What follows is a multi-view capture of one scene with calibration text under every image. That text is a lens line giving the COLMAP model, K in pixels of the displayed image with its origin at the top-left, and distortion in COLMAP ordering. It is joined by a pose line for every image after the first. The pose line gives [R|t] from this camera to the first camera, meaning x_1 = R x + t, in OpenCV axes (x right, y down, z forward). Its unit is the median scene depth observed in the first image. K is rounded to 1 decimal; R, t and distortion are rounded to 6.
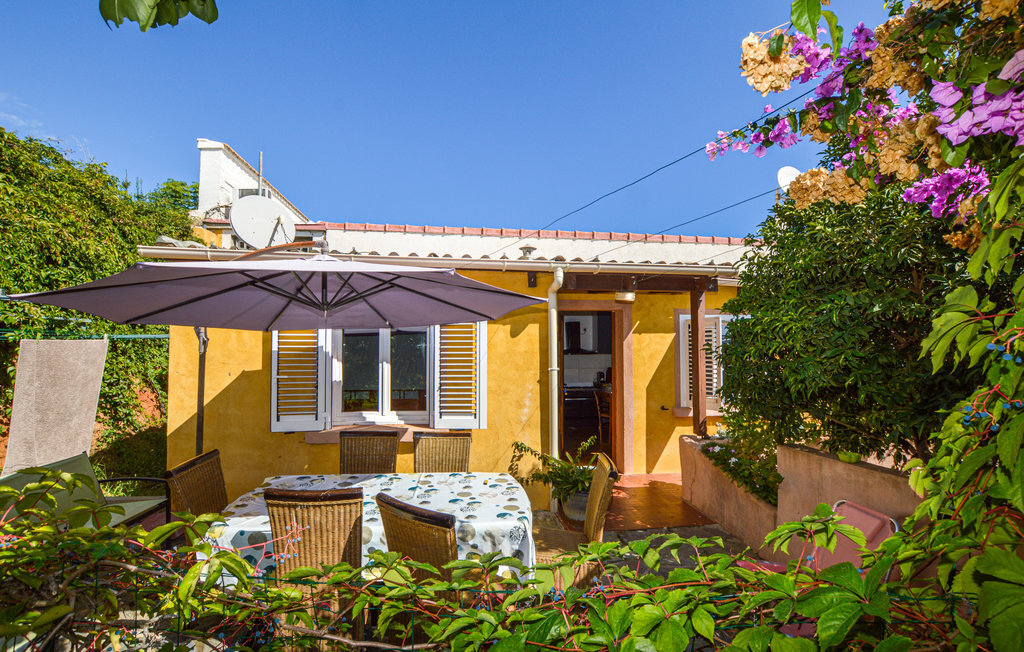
lens RADIAL K [[465.4, 0, 511.8], [0, 465.4, 325.1], [0, 0, 1]] dist [-0.019266, -0.000008]
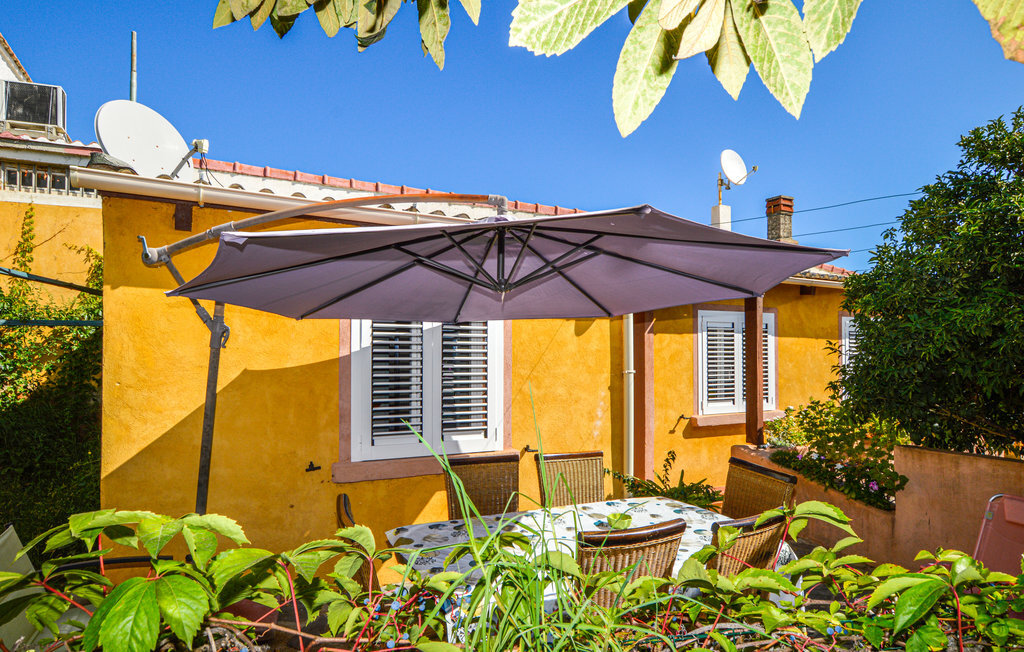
lens RADIAL K [[597.0, 0, 511.7], [0, 597.0, 331.4], [0, 0, 1]] dist [-0.002041, -0.001513]
pose [[0.938689, 0.015425, 0.344420, -0.505461], [-0.021504, 0.999673, 0.013837, 0.013820], [-0.344094, -0.020395, 0.938714, 0.087020]]
